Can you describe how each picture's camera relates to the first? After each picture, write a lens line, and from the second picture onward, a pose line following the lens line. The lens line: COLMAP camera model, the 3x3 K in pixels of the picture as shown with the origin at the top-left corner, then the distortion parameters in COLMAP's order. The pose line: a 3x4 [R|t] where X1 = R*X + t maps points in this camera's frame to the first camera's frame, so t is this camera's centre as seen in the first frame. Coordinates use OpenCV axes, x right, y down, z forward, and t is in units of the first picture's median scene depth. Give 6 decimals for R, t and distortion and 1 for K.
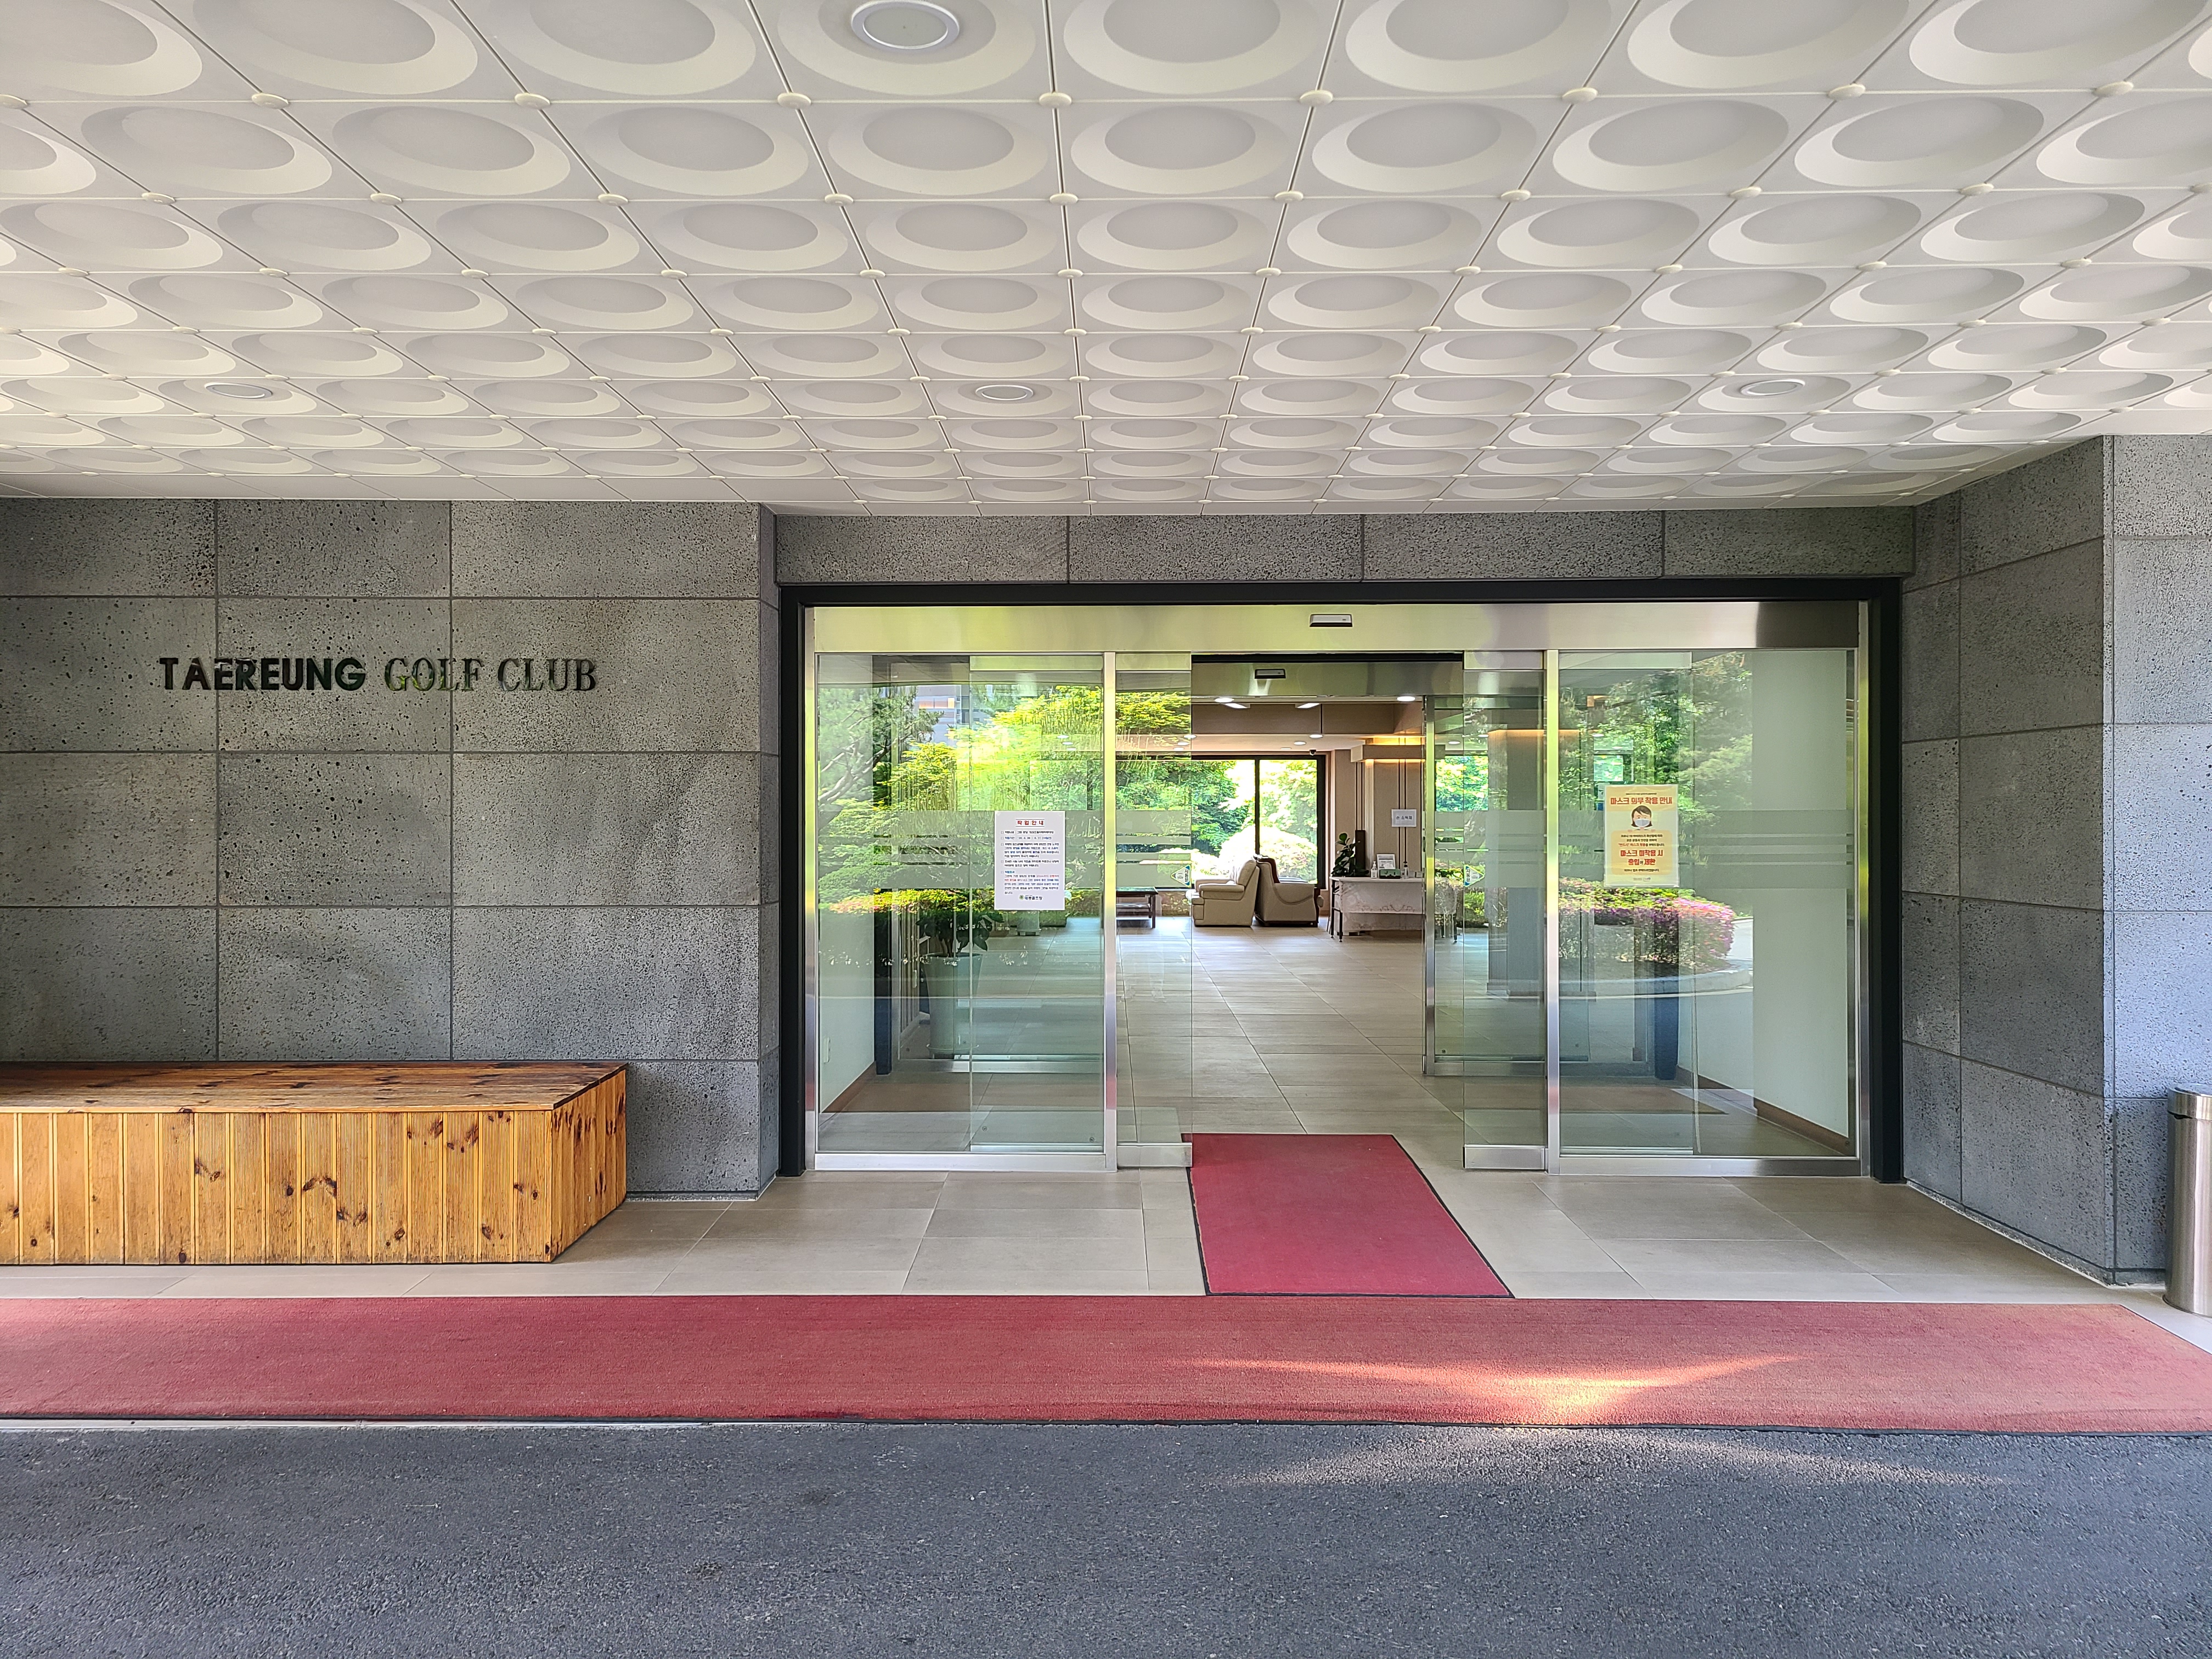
lens RADIAL K [[1650.5, 0, 1093.0], [0, 1650.5, 823.8], [0, 0, 1]] dist [0.060706, -0.059966]
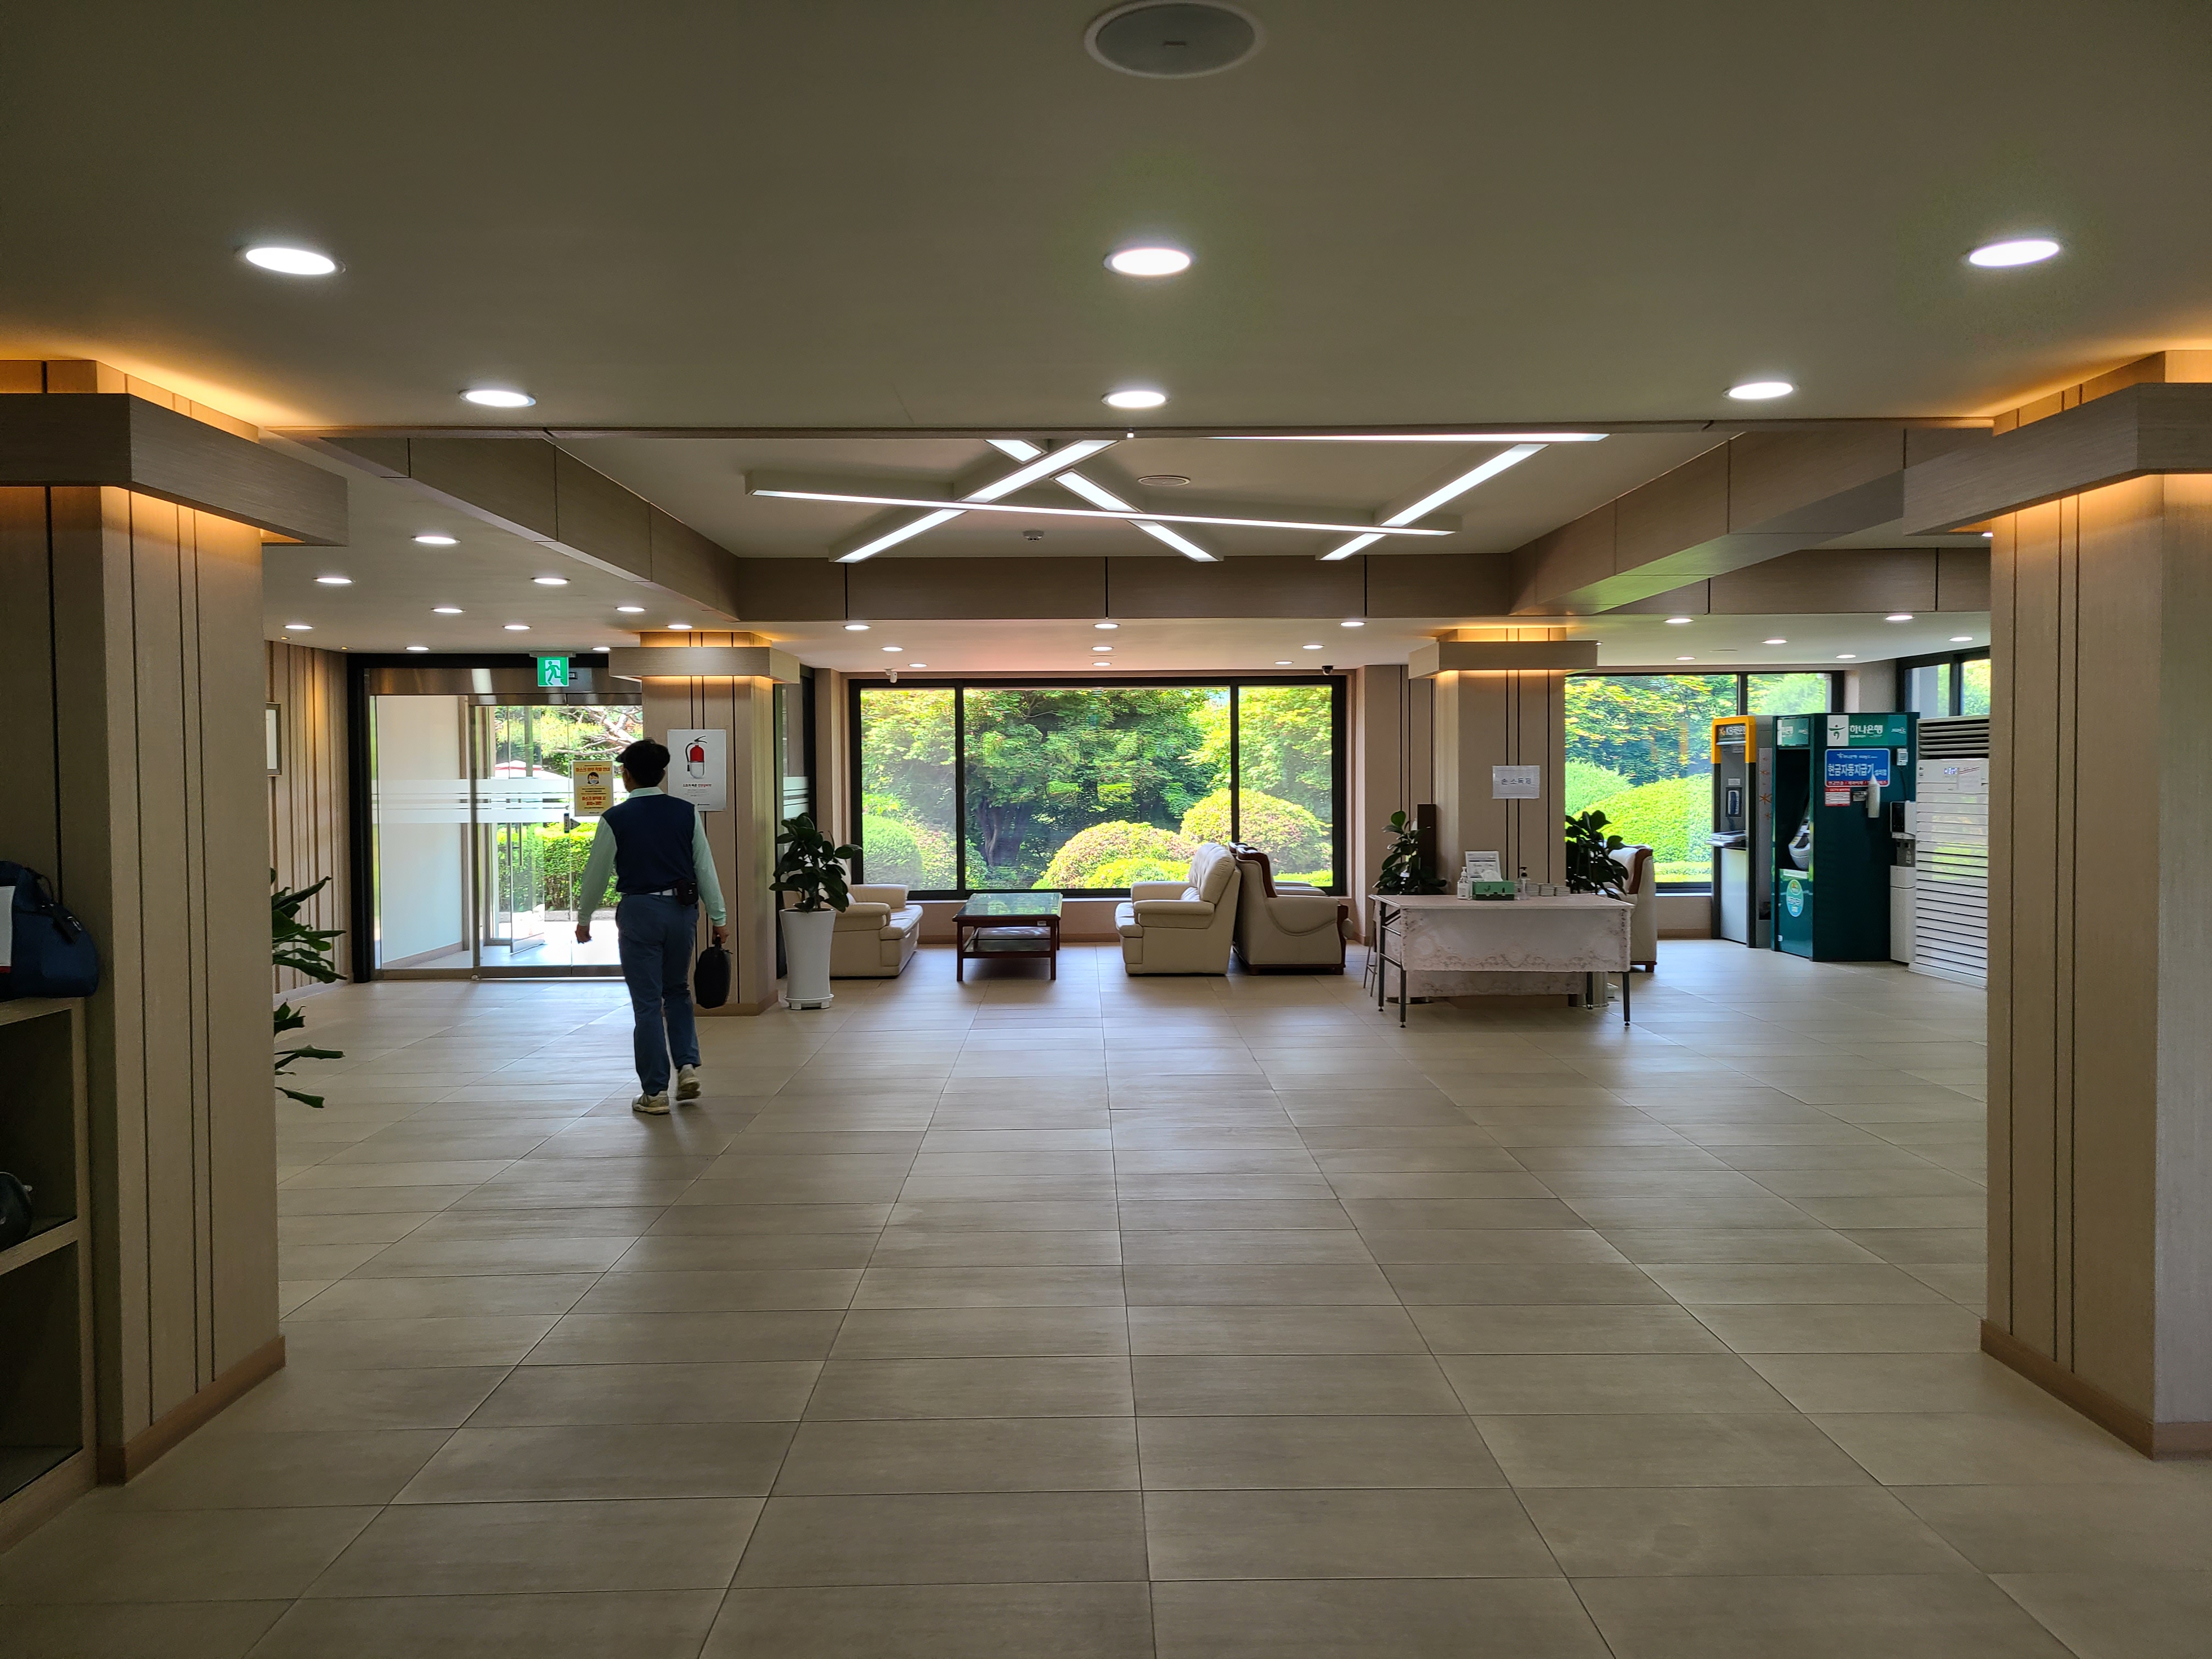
lens RADIAL K [[1650.5, 0, 1093.0], [0, 1650.5, 823.8], [0, 0, 1]] dist [0.060706, -0.059966]
pose [[0.999866, -0.009629, 0.013211, 0.043121], [0.009232, 0.999515, 0.029754, -0.006441], [-0.013491, -0.029628, 0.999470, 0.436876]]
